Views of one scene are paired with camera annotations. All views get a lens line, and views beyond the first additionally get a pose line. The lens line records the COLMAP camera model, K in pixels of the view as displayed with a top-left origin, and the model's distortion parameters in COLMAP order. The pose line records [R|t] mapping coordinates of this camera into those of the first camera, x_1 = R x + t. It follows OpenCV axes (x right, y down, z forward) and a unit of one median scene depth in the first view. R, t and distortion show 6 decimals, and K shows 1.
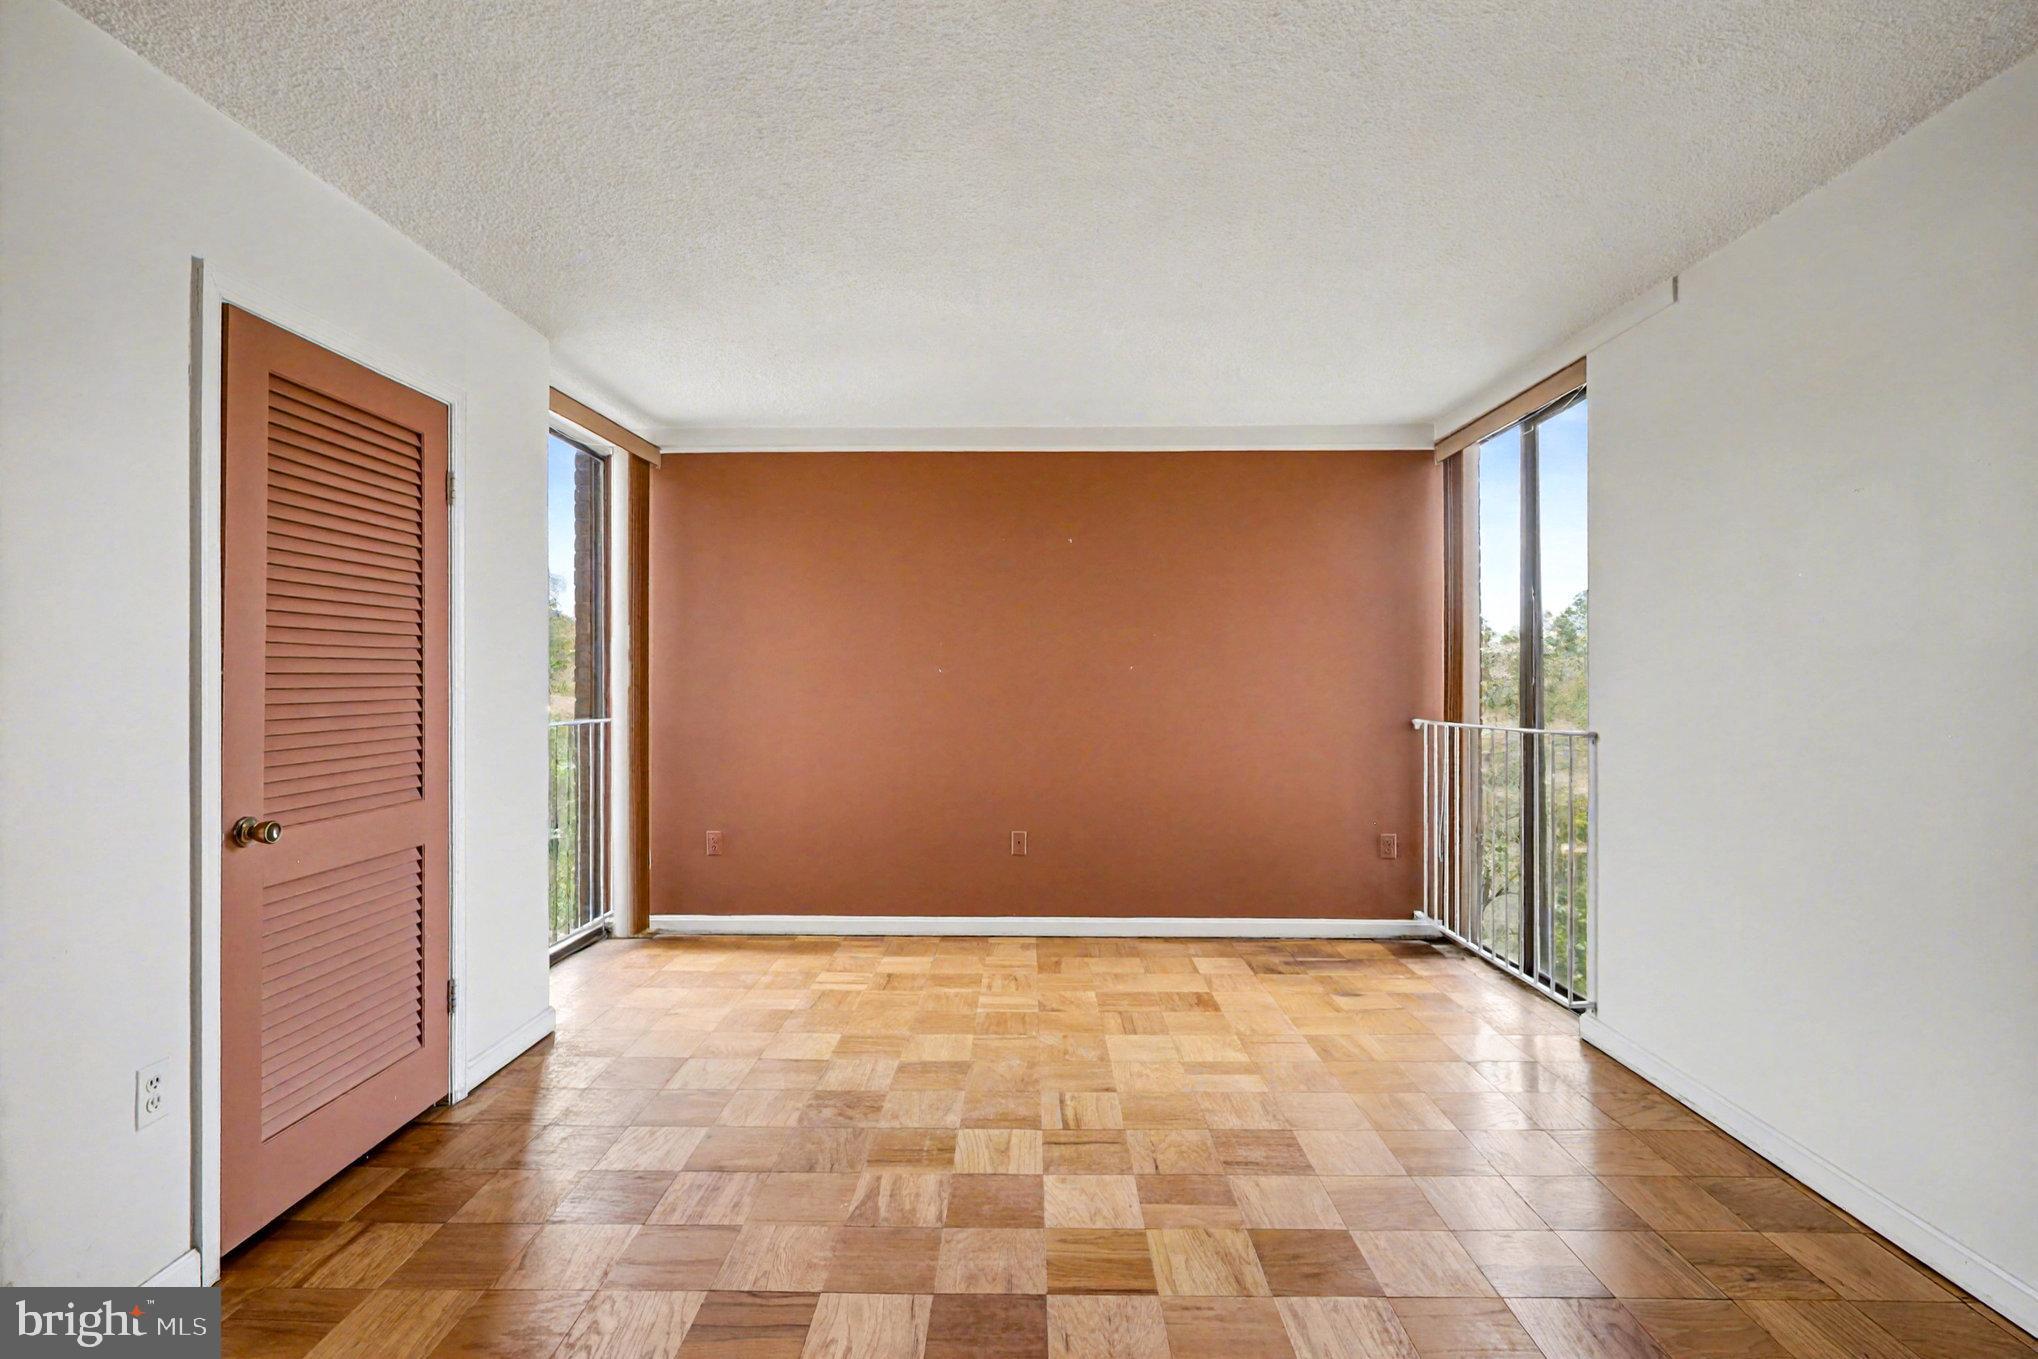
lens RADIAL K [[941.1, 0, 1019.0], [0, 941.1, 673.1], [0, 0, 1]] dist [0.000998, 0.001596]
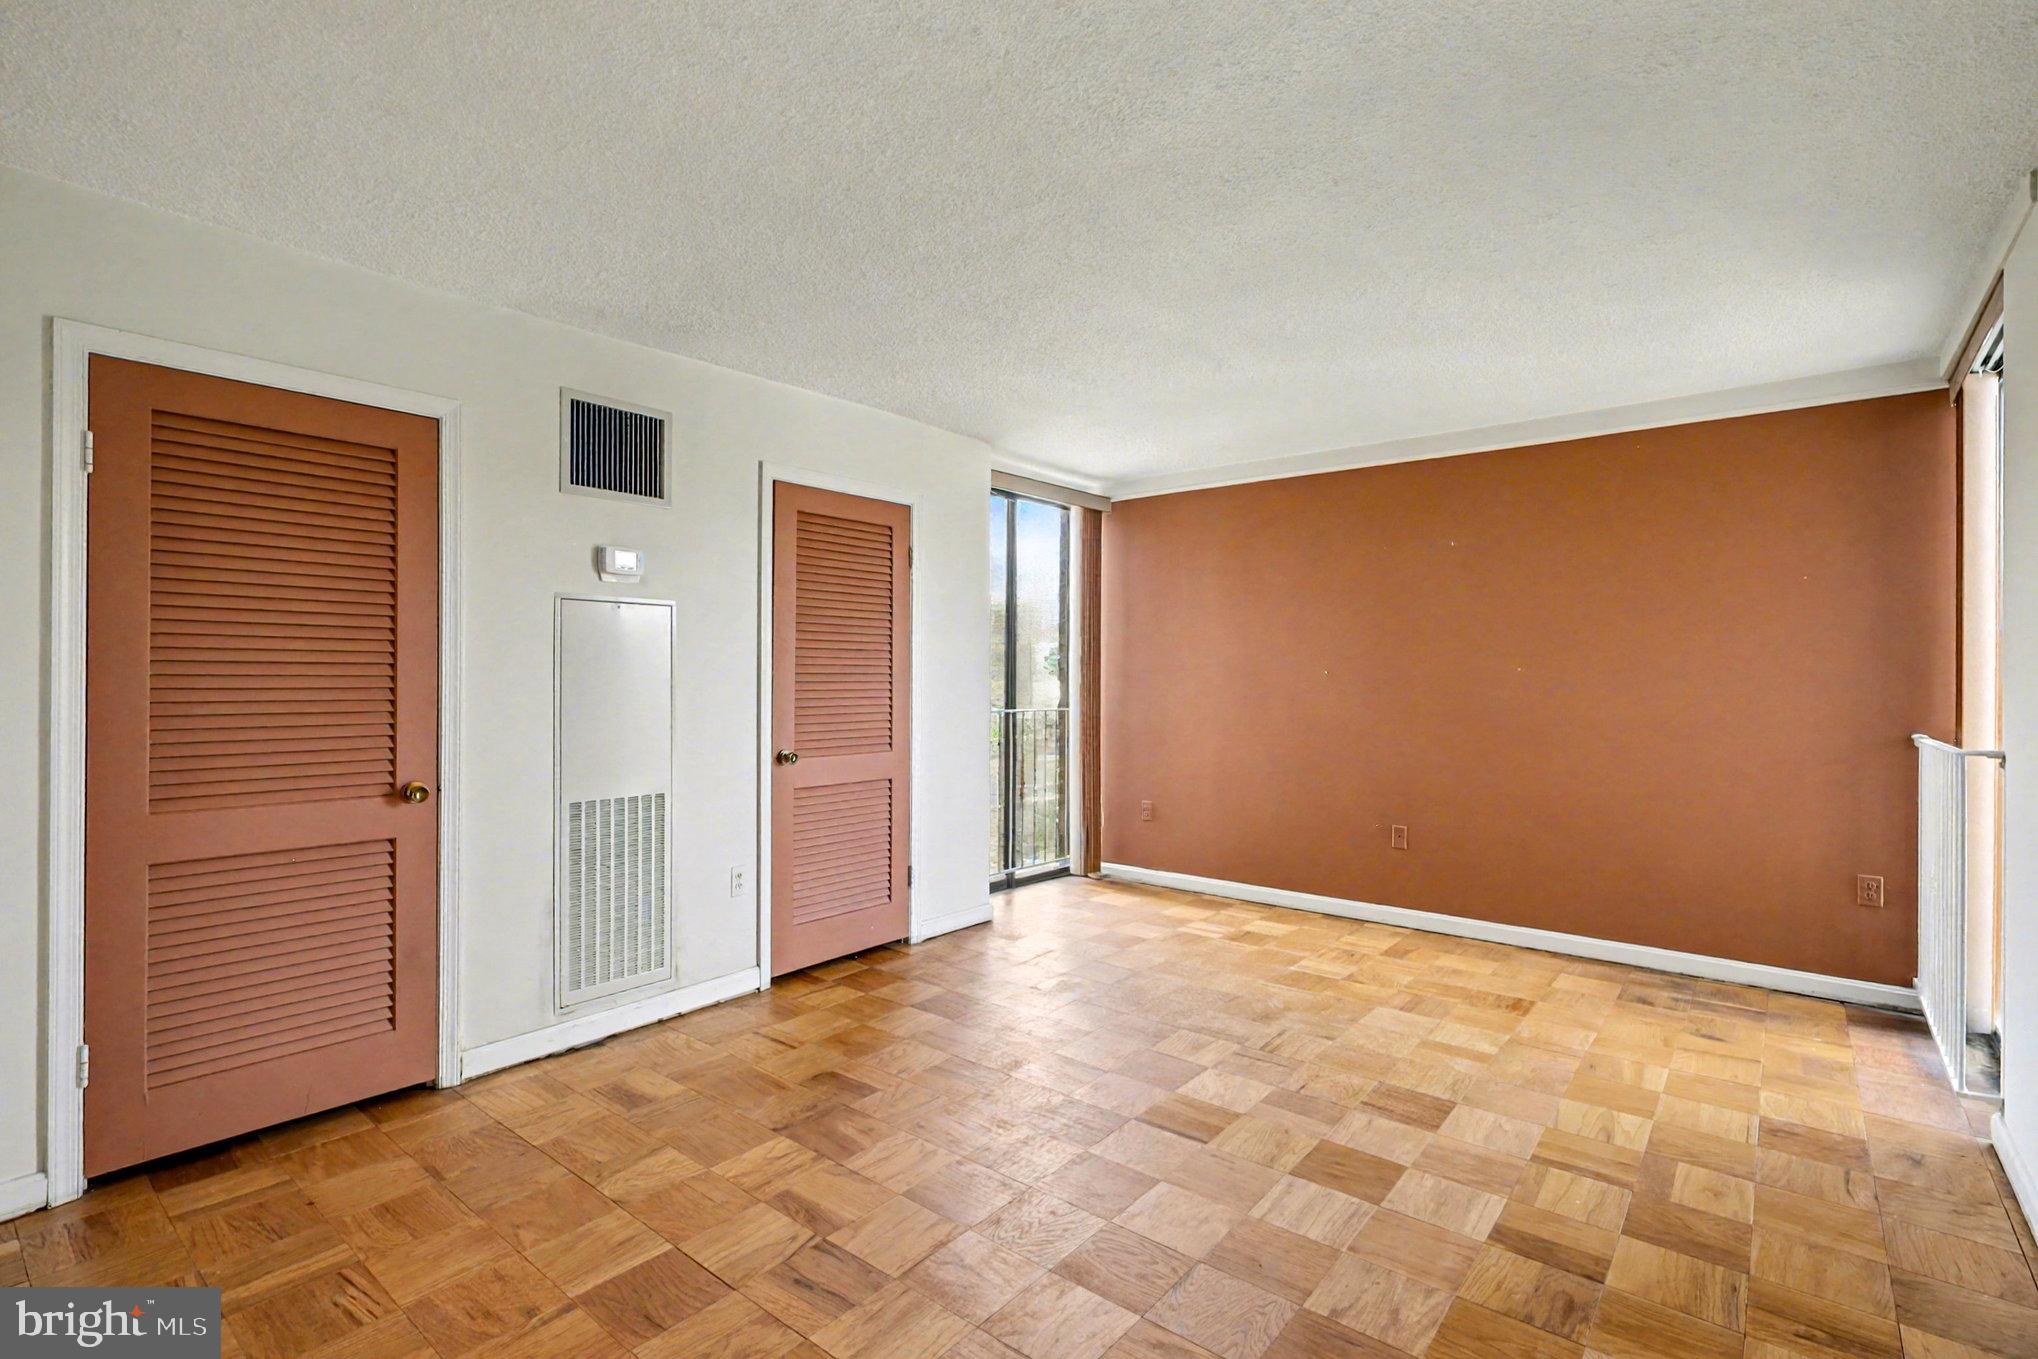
lens RADIAL K [[941.1, 0, 1019.0], [0, 941.1, 673.1], [0, 0, 1]] dist [0.000998, 0.001596]
pose [[0.785942, 0.002047, -0.618297, 0.474205], [-0.003105, 0.999995, -0.000636, 0.000105], [0.618292, 0.002420, 0.785944, -0.126483]]
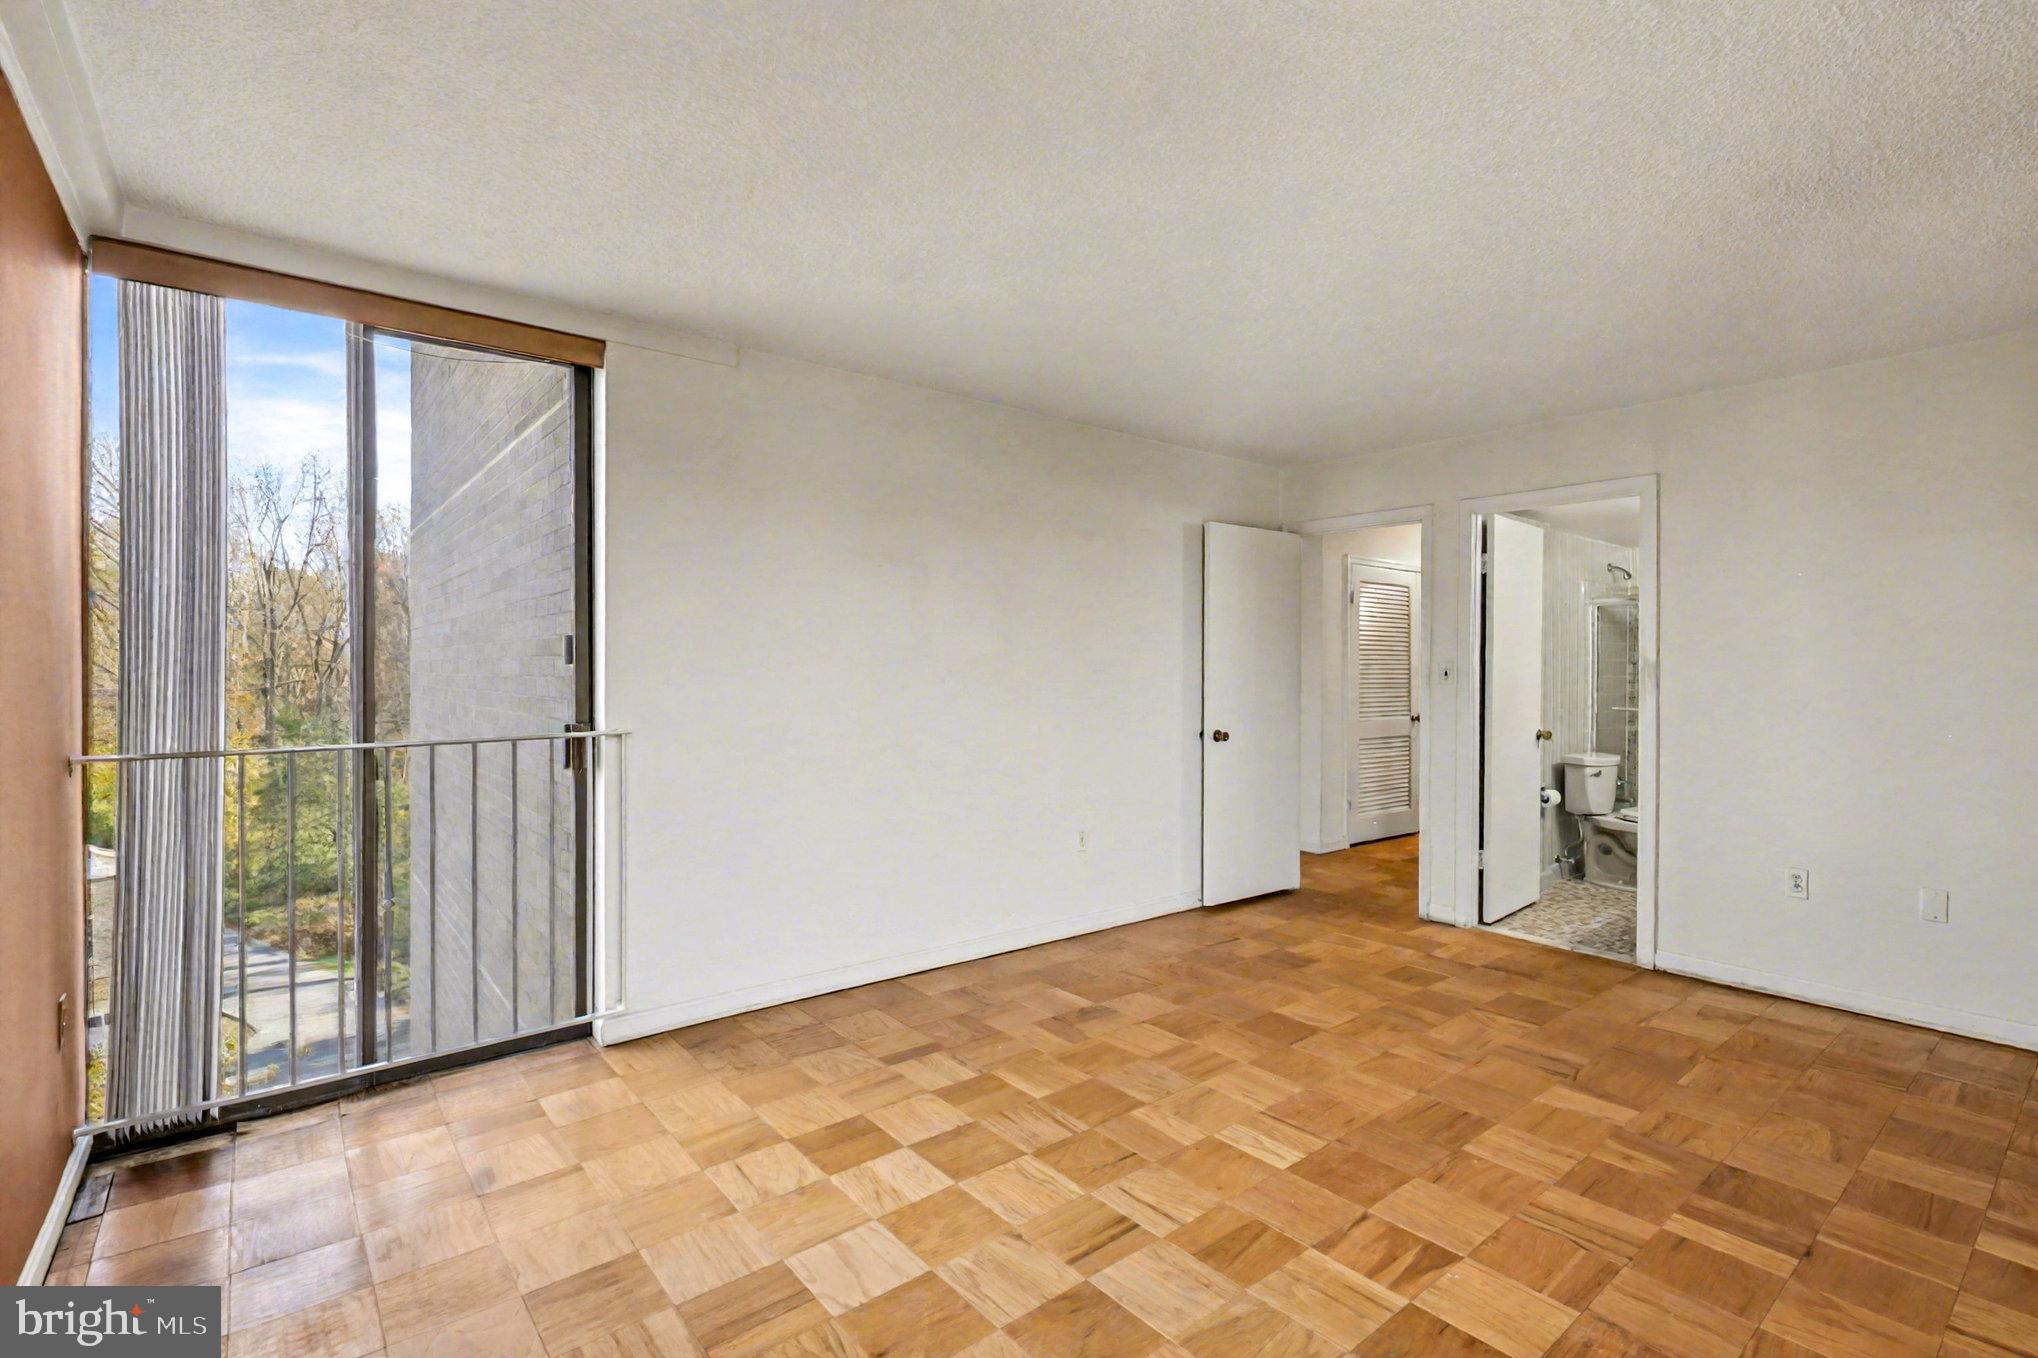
lens RADIAL K [[941.1, 0, 1019.0], [0, 941.1, 672.6], [0, 0, 1]] dist [0.000998, 0.001596]
pose [[-0.637216, -0.000745, 0.770685, -0.438097], [-0.001043, 0.999999, 0.000104, 0.005934], [-0.770685, -0.000738, -0.637216, 1.376079]]
